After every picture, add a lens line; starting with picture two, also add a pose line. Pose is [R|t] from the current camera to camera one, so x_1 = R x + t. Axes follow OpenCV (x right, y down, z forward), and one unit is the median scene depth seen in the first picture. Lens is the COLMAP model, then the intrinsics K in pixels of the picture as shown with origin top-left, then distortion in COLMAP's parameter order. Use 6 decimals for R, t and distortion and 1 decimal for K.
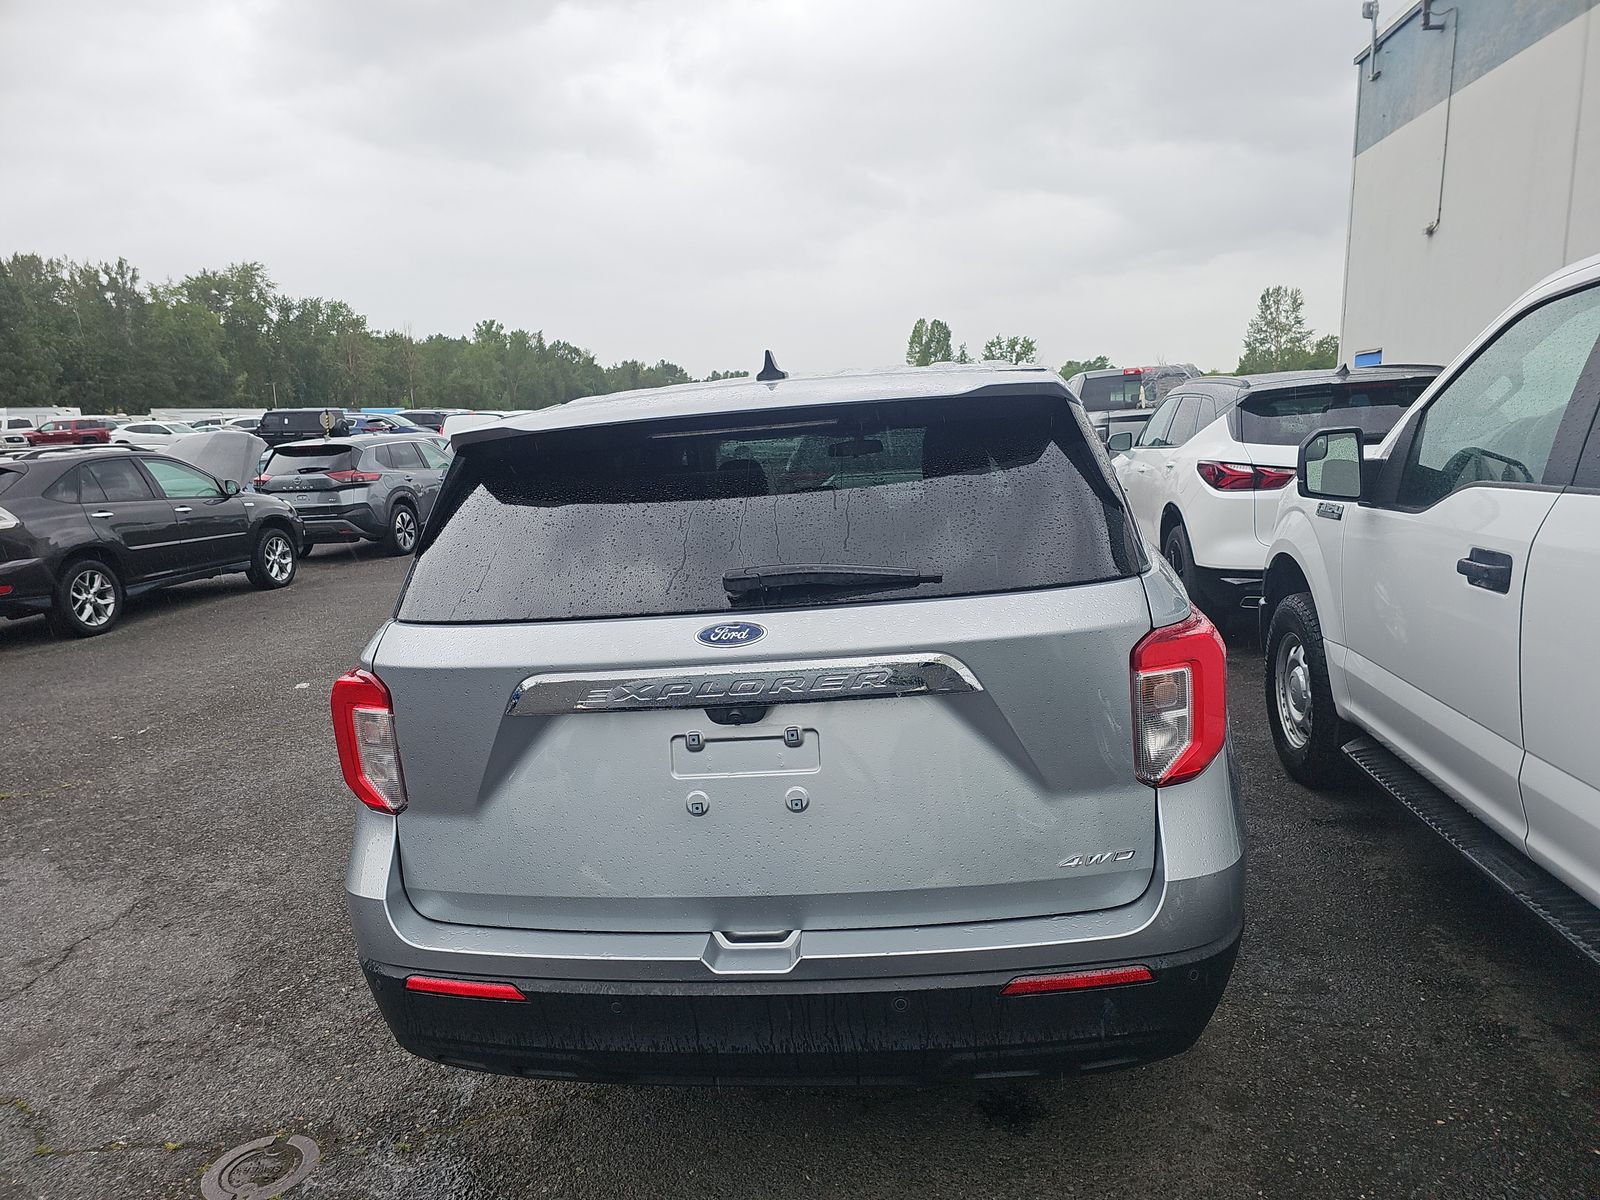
lens RADIAL K [[1076.4, 0, 804.0], [0, 1076.4, 539.4], [0, 0, 1]] dist [0.097108, -0.111672]
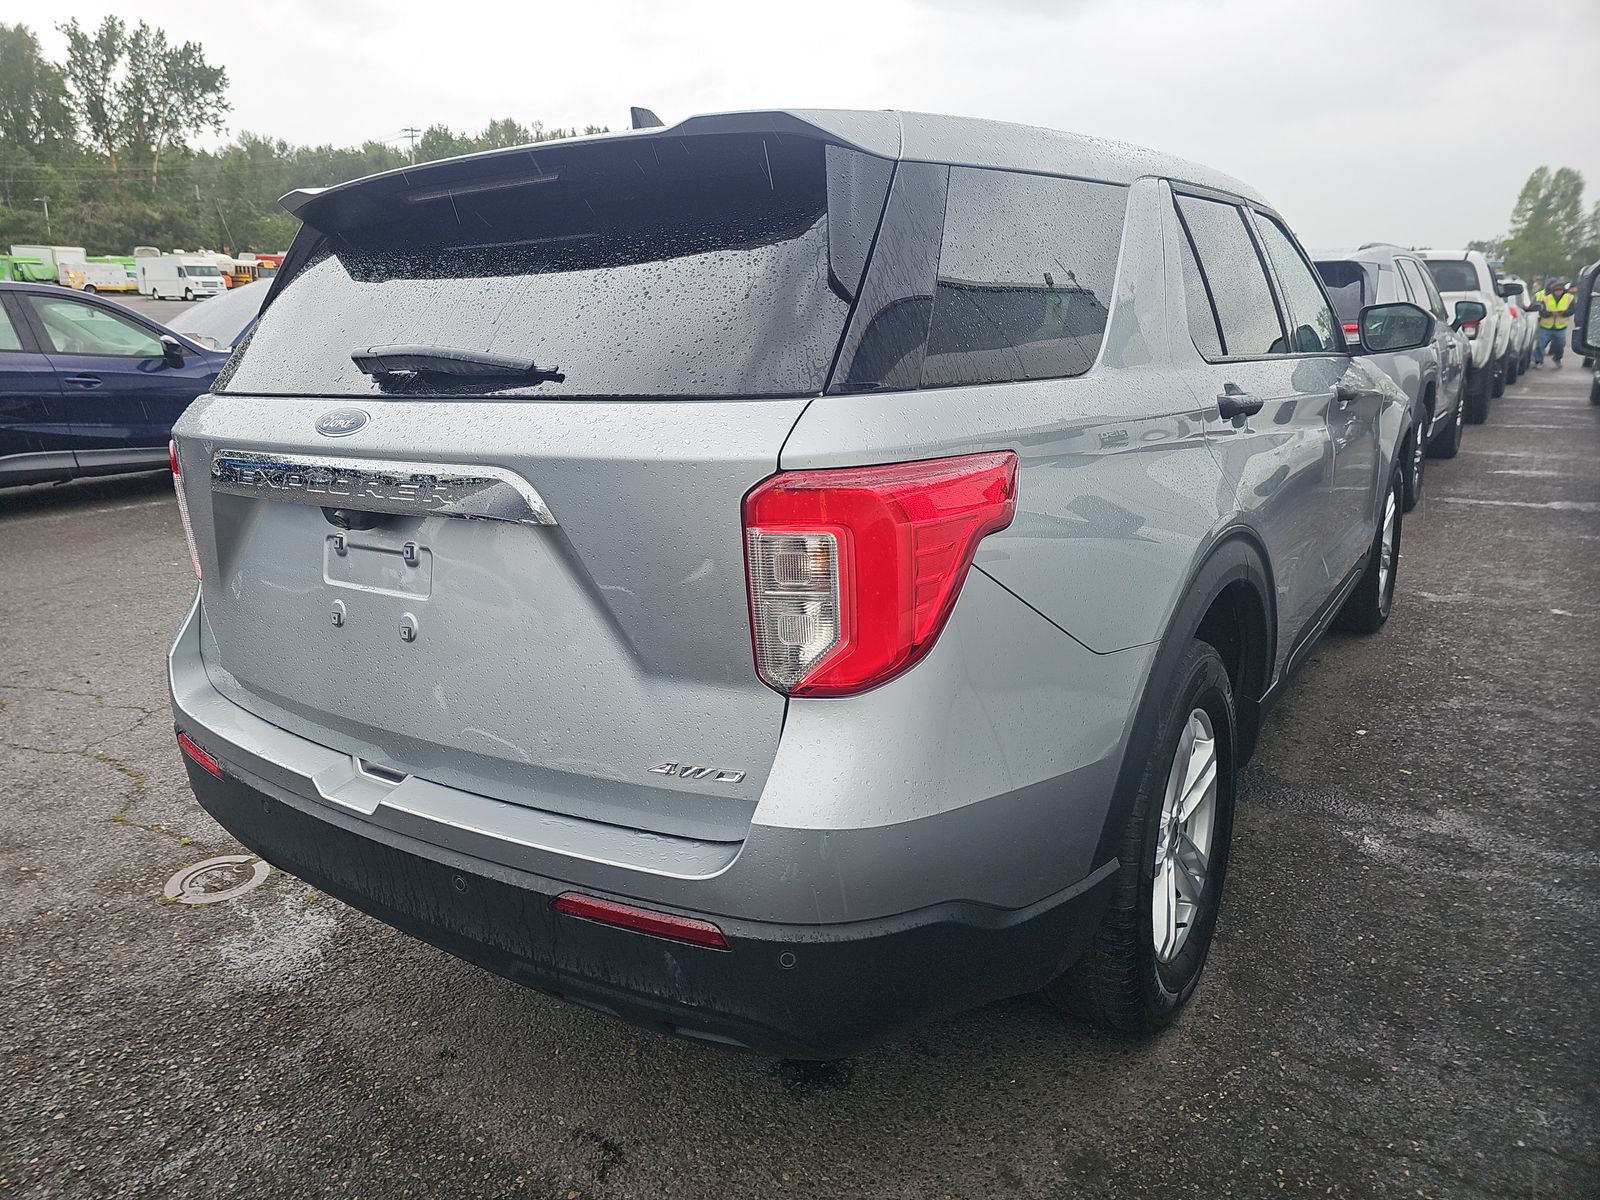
lens RADIAL K [[1076.4, 0, 804.0], [0, 1076.4, 539.4], [0, 0, 1]] dist [0.097108, -0.111672]
pose [[0.878811, 0.135861, -0.457419, 0.493678], [-0.083085, 0.987534, 0.133688, 0.025205], [0.469881, -0.079482, 0.879144, 0.307849]]
